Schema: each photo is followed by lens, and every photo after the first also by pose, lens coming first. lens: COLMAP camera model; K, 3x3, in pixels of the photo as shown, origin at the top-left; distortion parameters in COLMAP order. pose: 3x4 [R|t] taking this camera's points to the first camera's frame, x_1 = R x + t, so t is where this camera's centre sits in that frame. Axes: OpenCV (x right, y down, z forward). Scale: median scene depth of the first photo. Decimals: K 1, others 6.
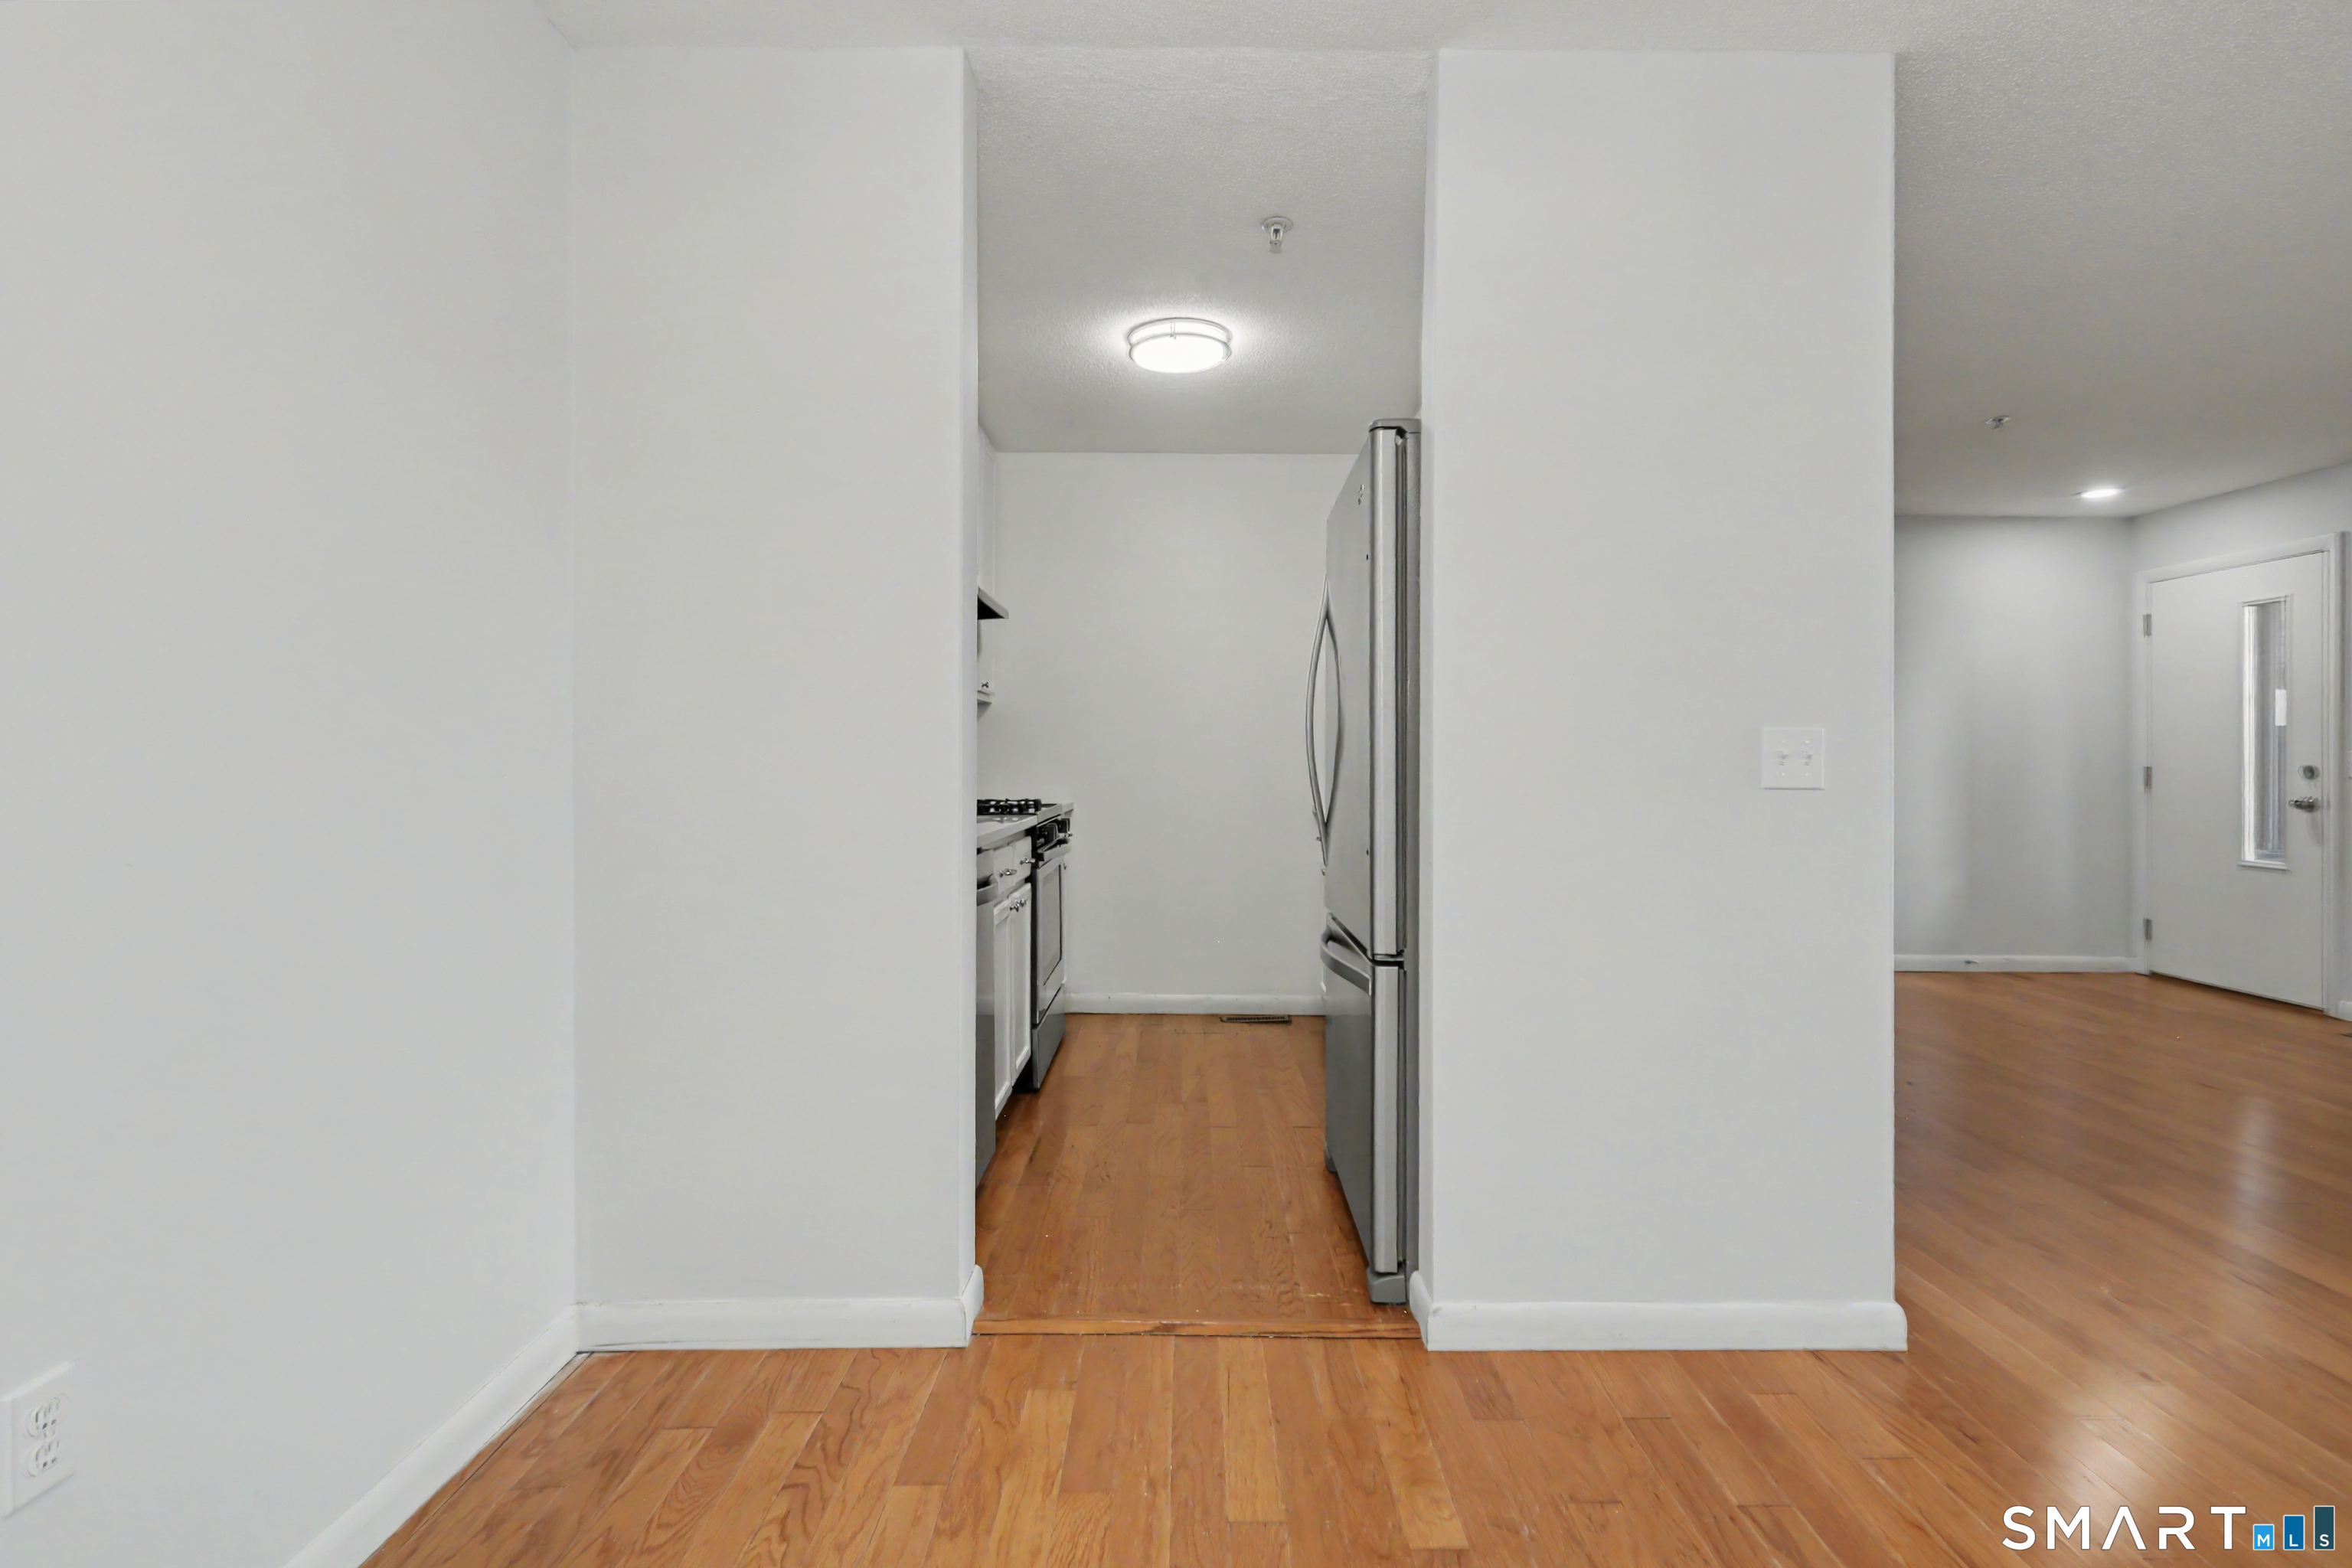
lens RADIAL K [[1148.8, 0, 1187.1], [0, 1148.8, 752.8], [0, 0, 1]] dist [-0.011539, 0.005066]
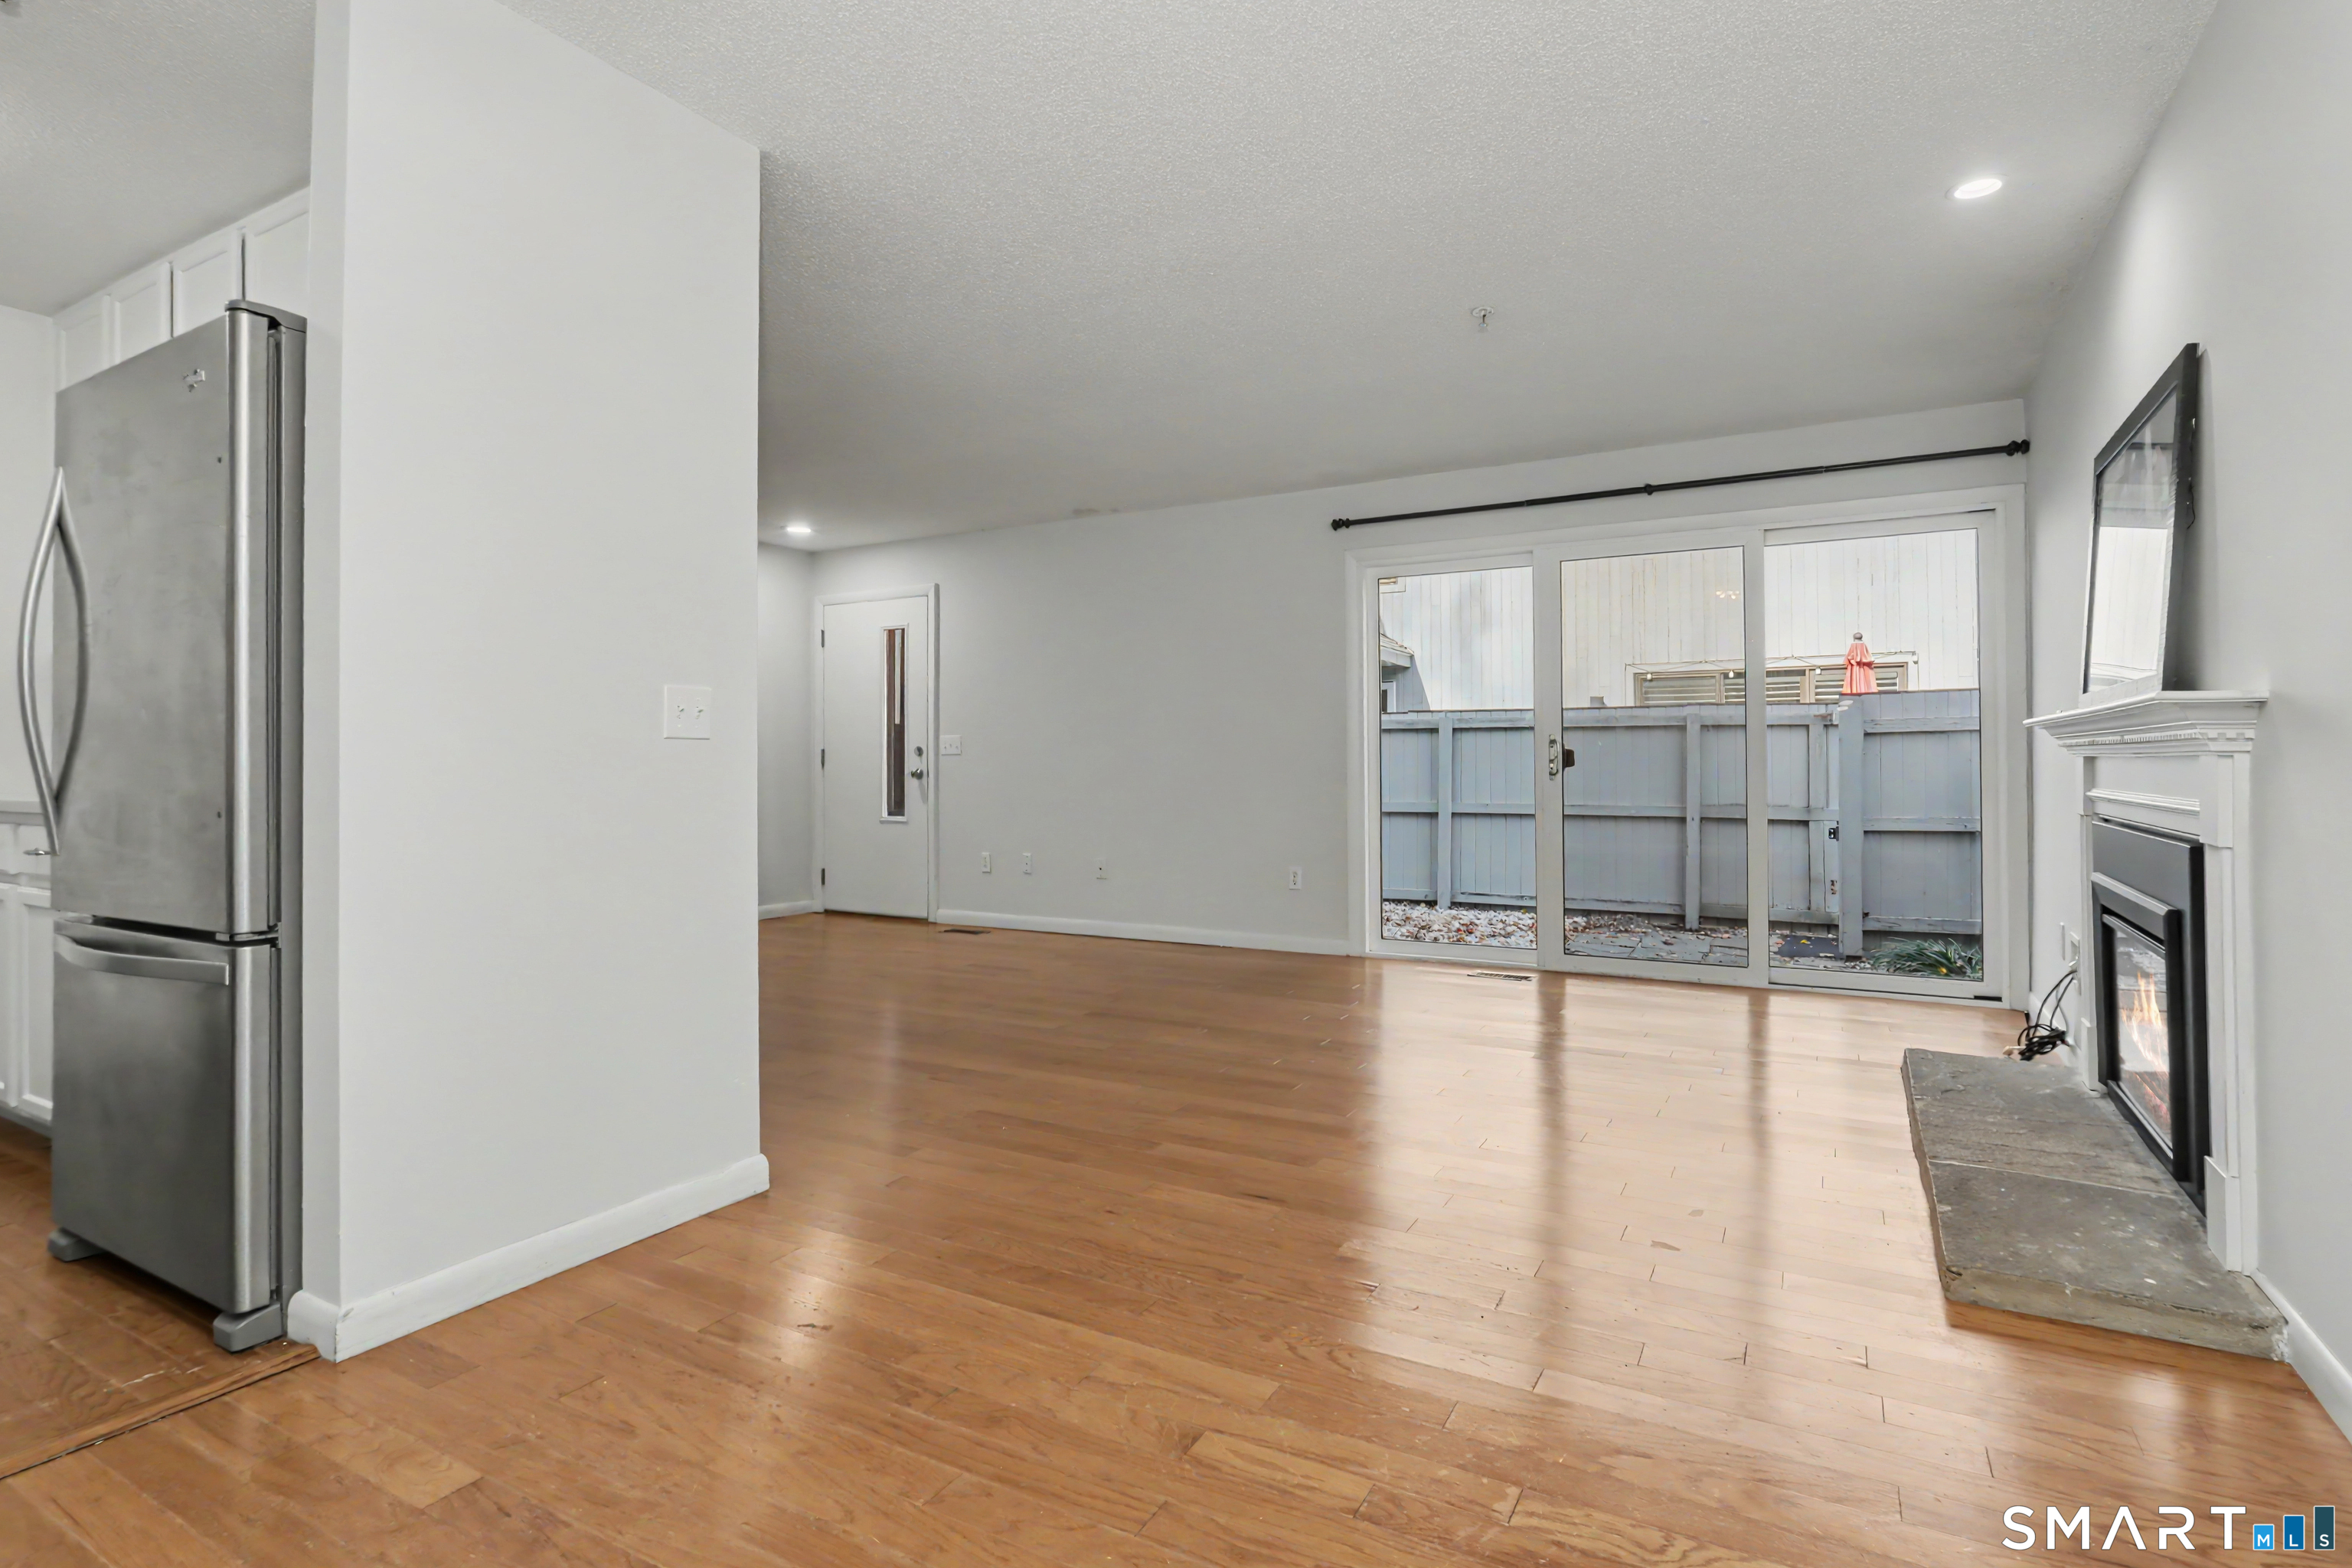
lens RADIAL K [[1148.8, 0, 1205.6], [0, 1148.8, 753.2], [0, 0, 1]] dist [-0.011539, 0.005066]
pose [[0.485610, -0.002493, 0.874172, -0.141047], [0.004772, 0.999989, 0.000201, 0.029201], [-0.874163, 0.004075, 0.485616, -0.017090]]
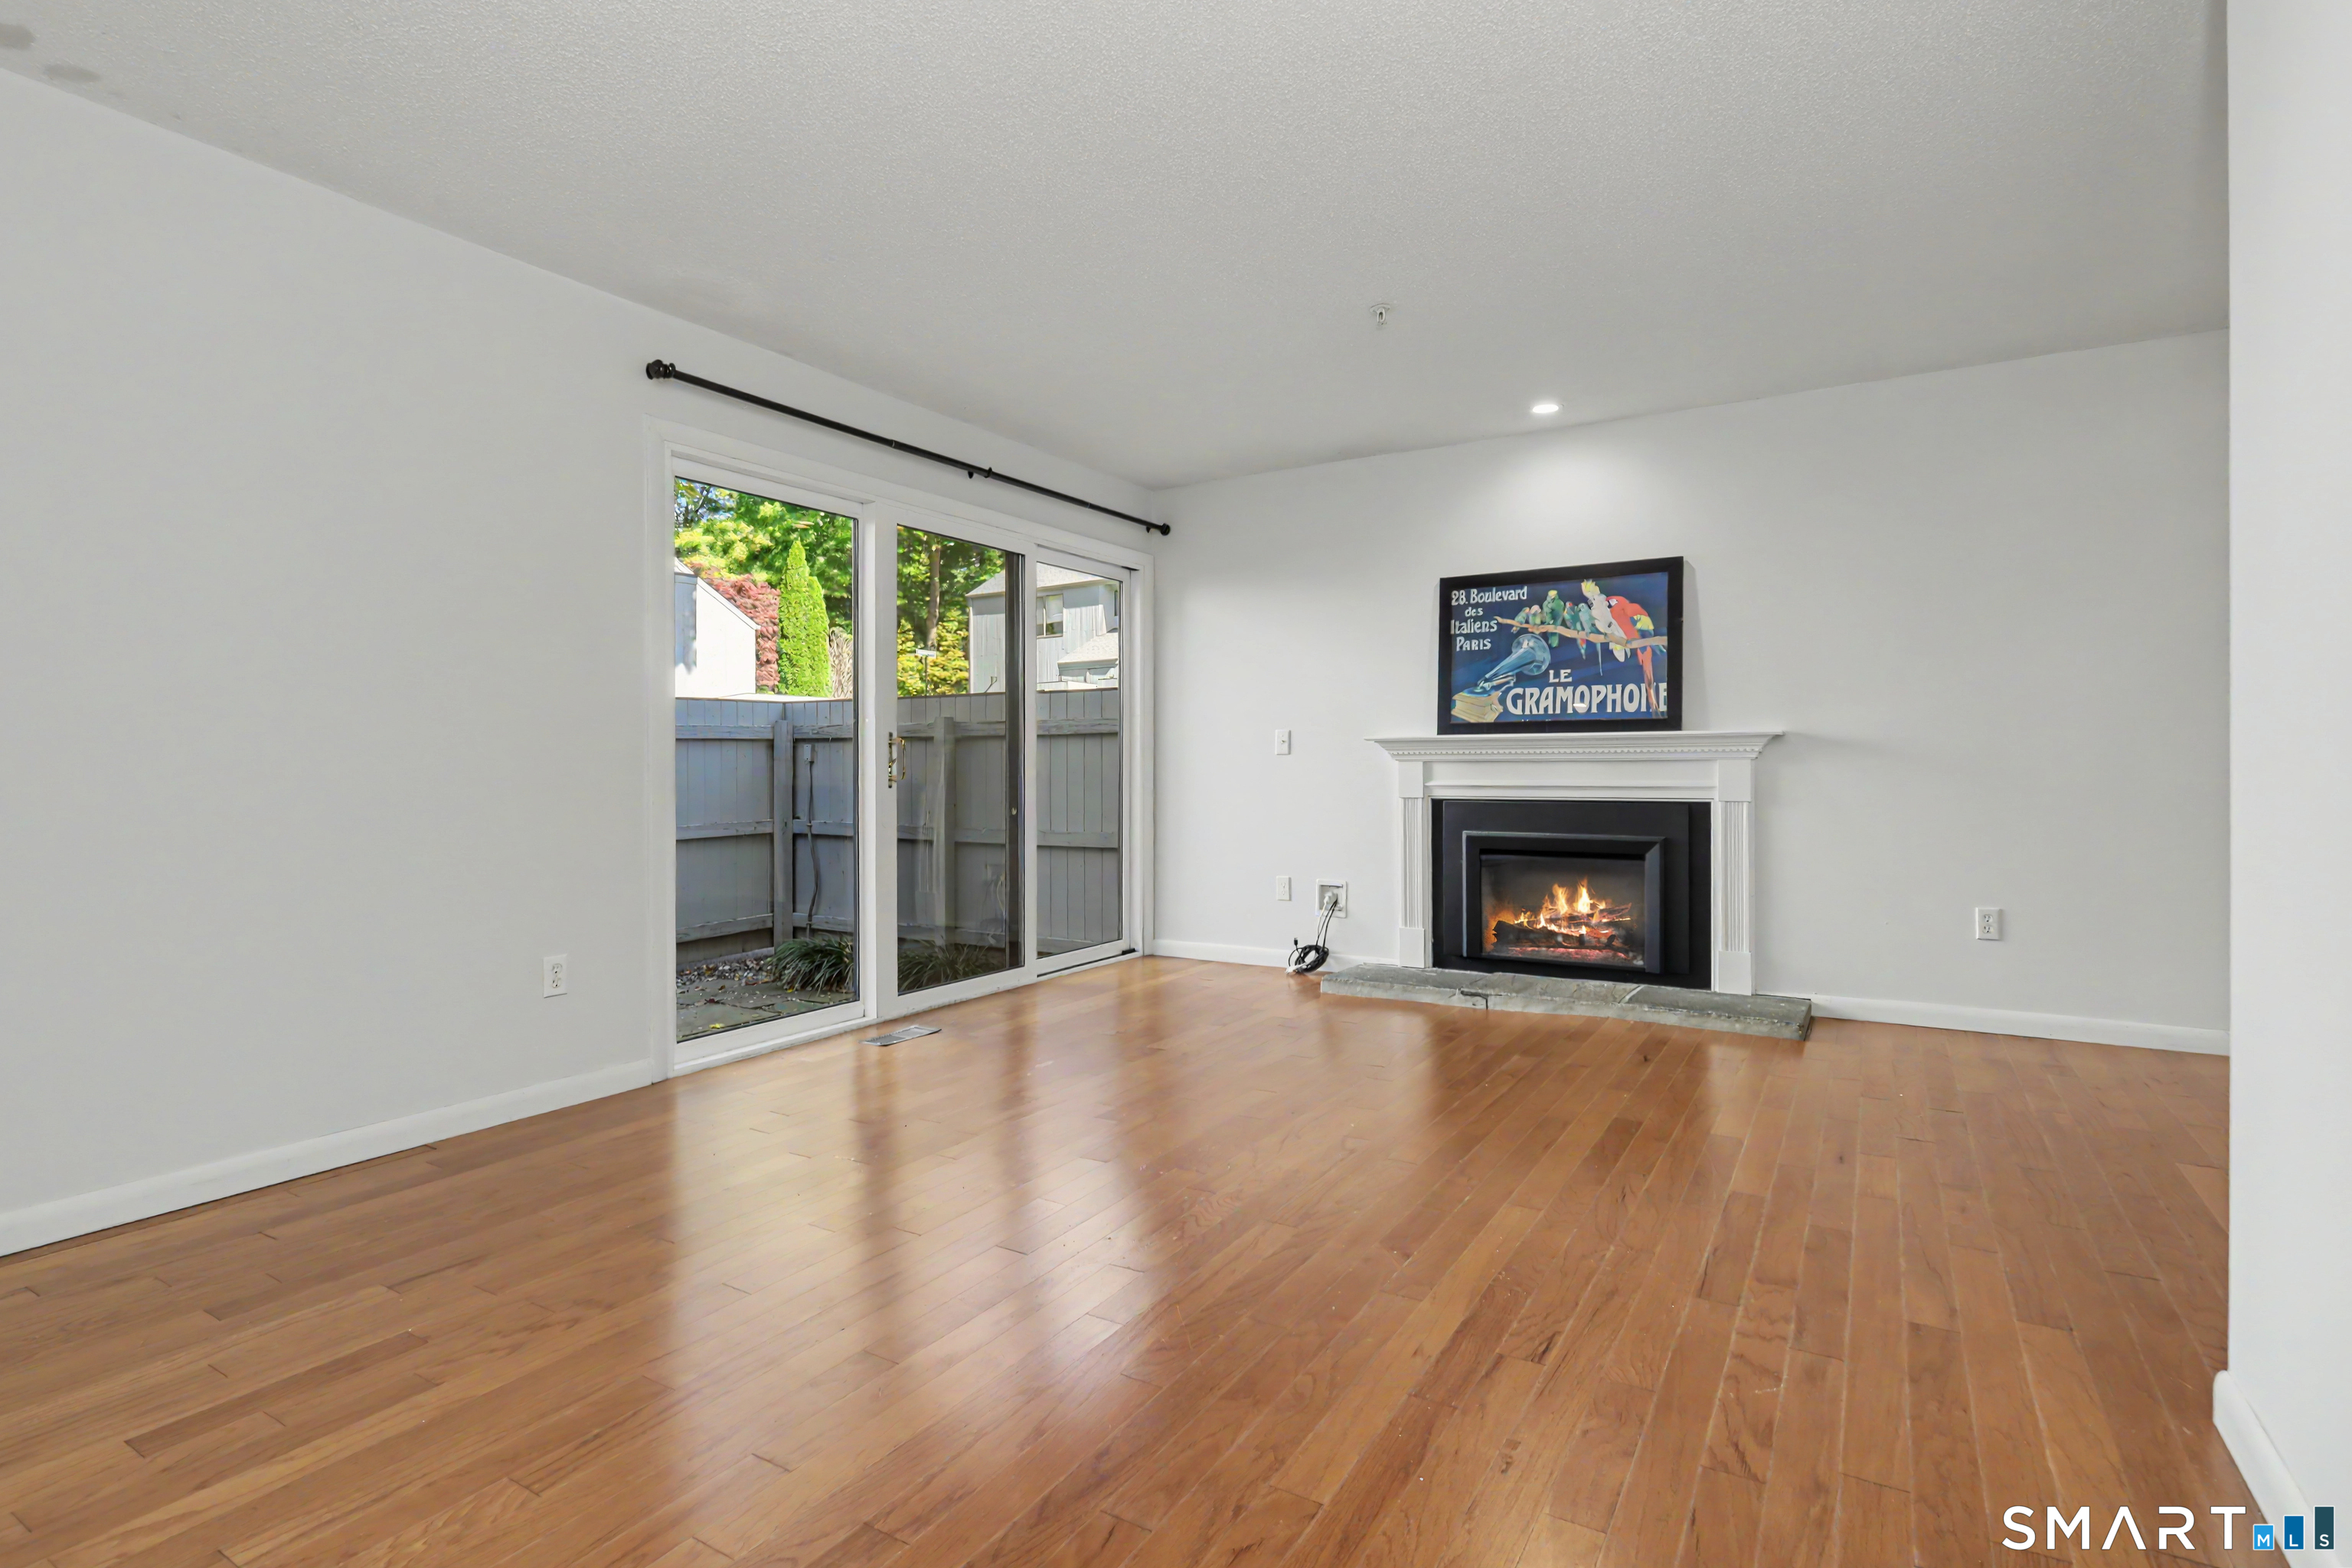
lens RADIAL K [[1148.8, 0, 1188.3], [0, 1148.8, 764.7], [0, 0, 1]] dist [-0.011539, 0.005066]
pose [[-0.854029, -0.003299, 0.520216, 0.489376], [-0.003596, 0.999993, 0.000438, 0.040799], [-0.520214, -0.001496, -0.854035, 1.221747]]
